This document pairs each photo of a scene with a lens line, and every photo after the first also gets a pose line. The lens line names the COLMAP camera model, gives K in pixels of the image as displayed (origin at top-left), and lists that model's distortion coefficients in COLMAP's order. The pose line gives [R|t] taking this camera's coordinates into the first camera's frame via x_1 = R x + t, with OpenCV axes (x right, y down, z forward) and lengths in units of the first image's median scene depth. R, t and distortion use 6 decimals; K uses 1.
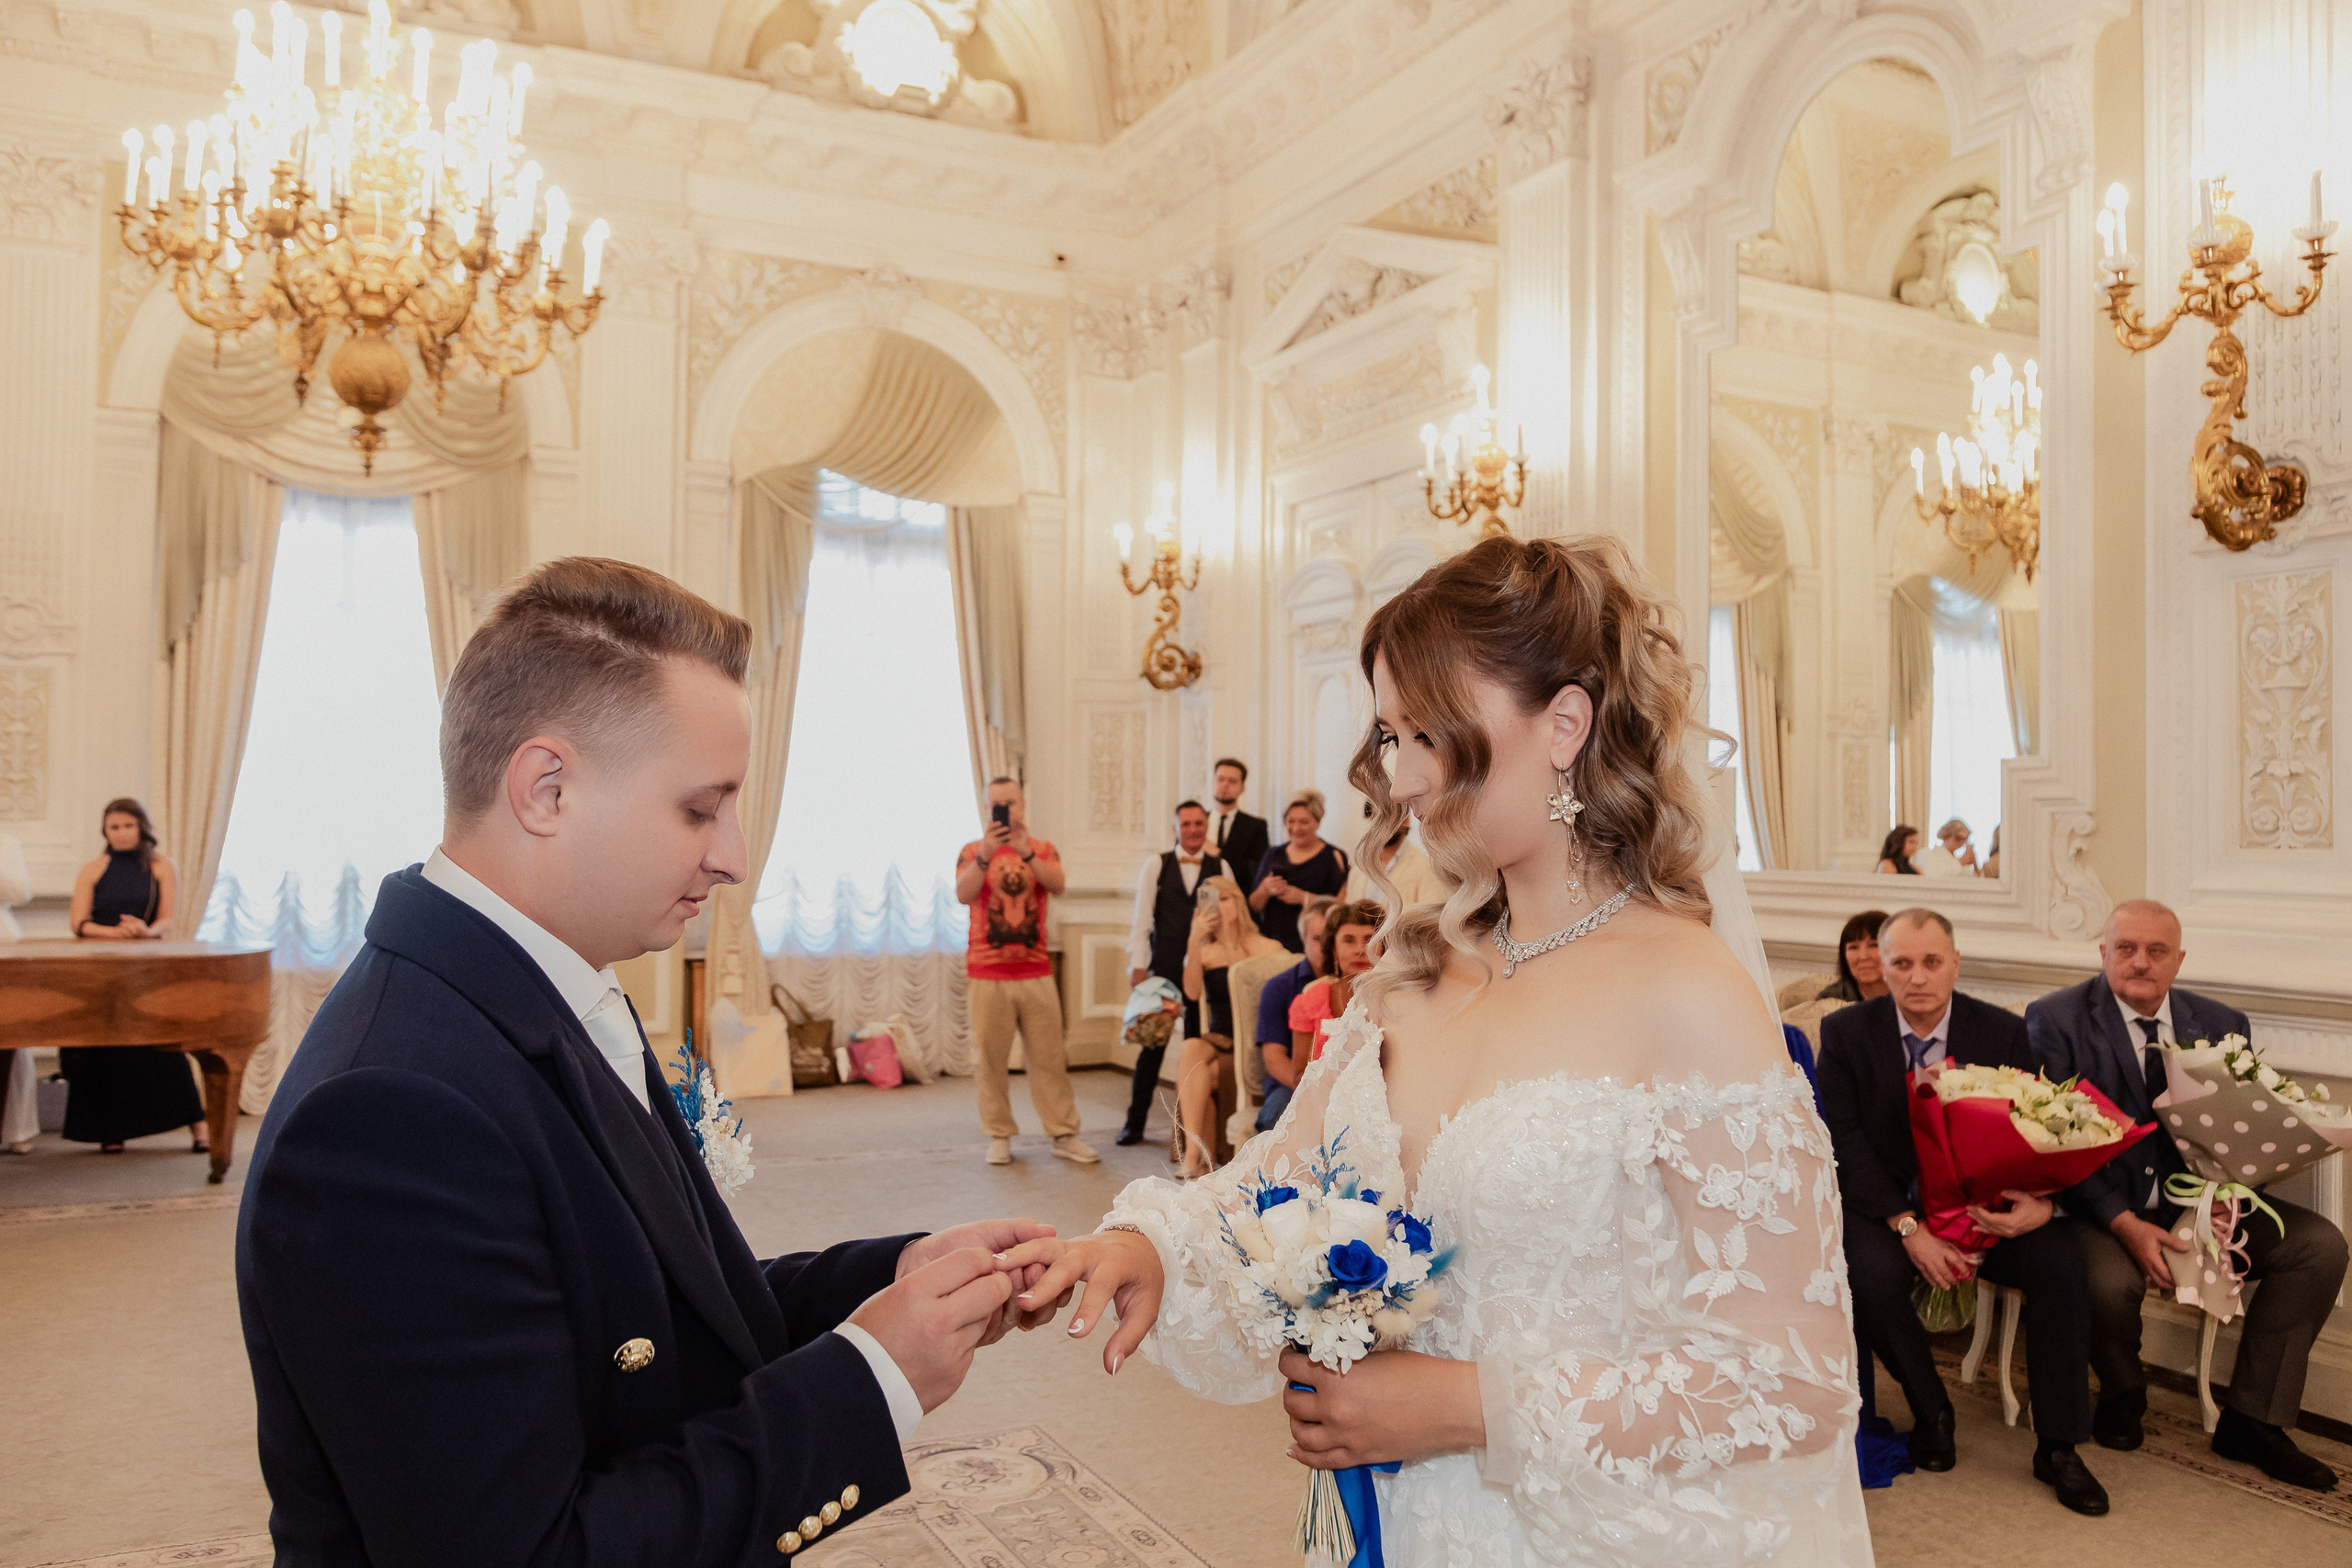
lens RADIAL K [[1831.3, 0, 1176.0], [0, 1831.3, 784.0], [0, 0, 1]] dist [-0.044923, 0.021637]
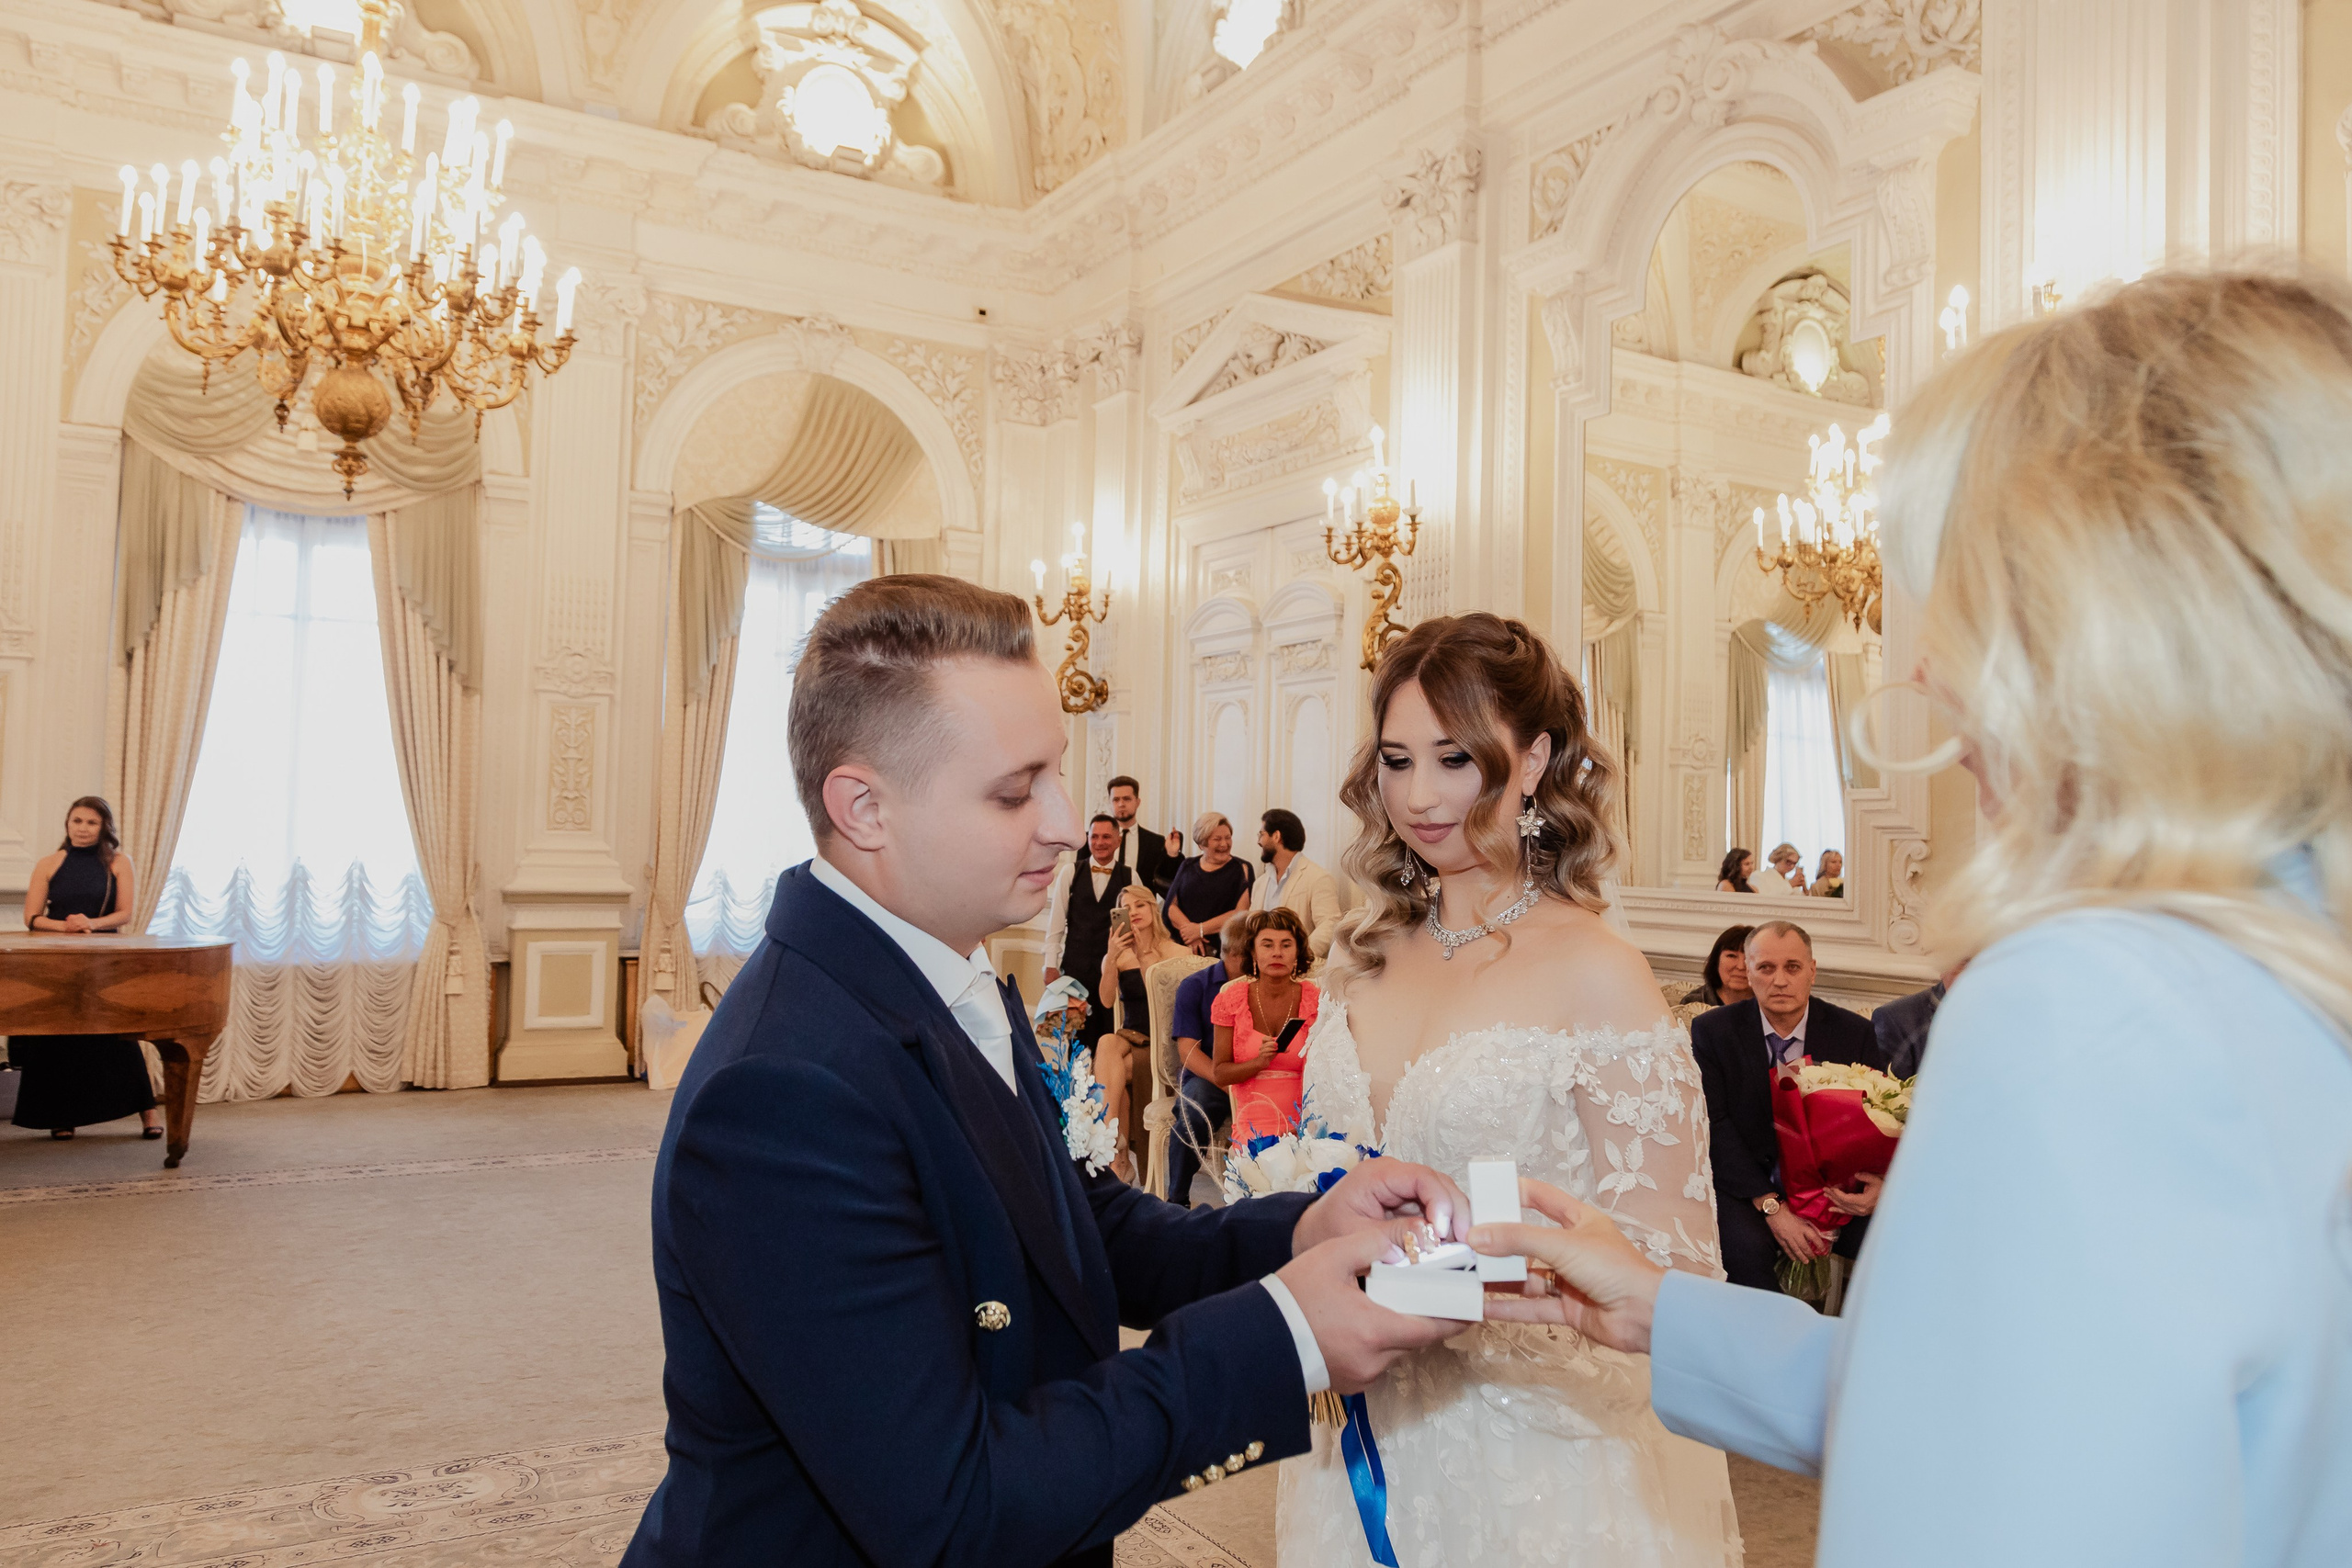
lens RADIAL K [[1724.8, 0, 1142.7], [0, 1724.8, 759.4], [0, 0, 1]] dist [-0.001680, -0.001753]
pose [[0.998354, 0.017894, 0.054482, -0.021751], [-0.016588, 0.999566, -0.024328, 0.000073], [-0.054894, 0.023384, 0.998218, -0.022523]]
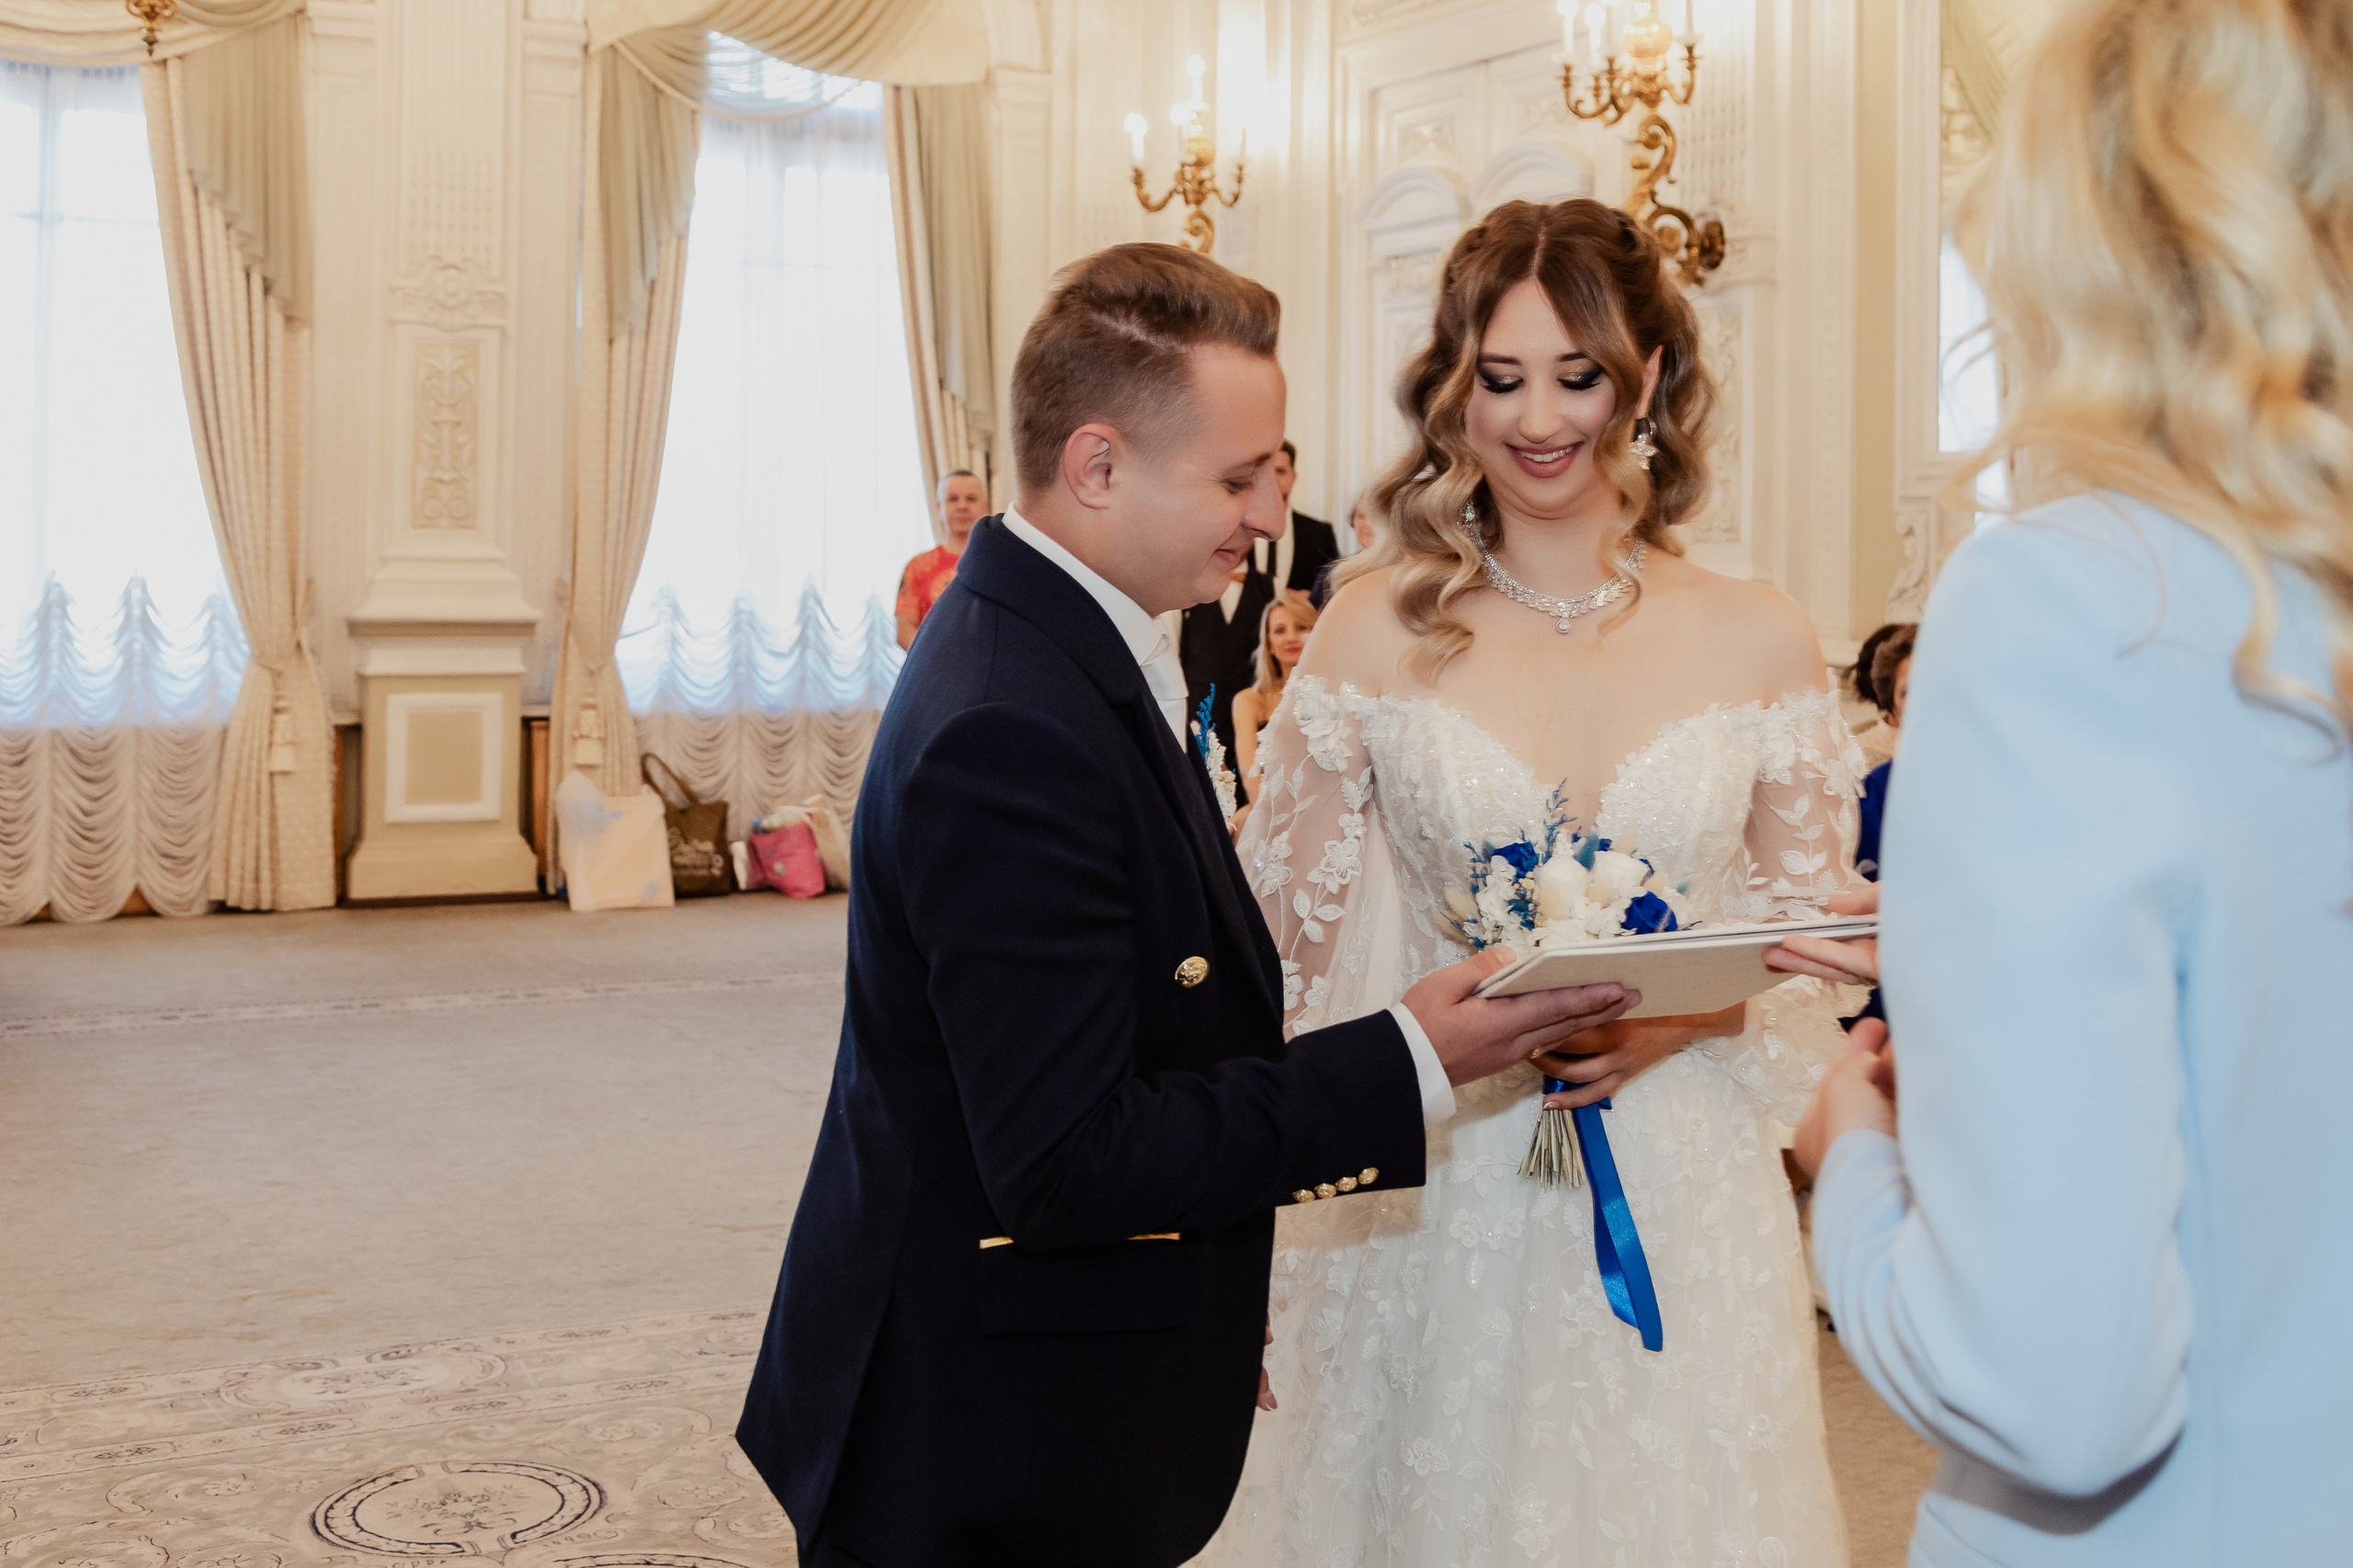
lens RADIAL K [[2818.8, 0, 1223.0], [0, 2818.8, 463.5], [0, 0, 1]] dist [-0.000410, 0.009223]
pose [[0.999628, 0.004995, 0.026816, -0.024790], [-0.004788, 0.999958, -0.007781, 0.004194], [-0.026854, 0.007650, 0.999610, -0.112083]]
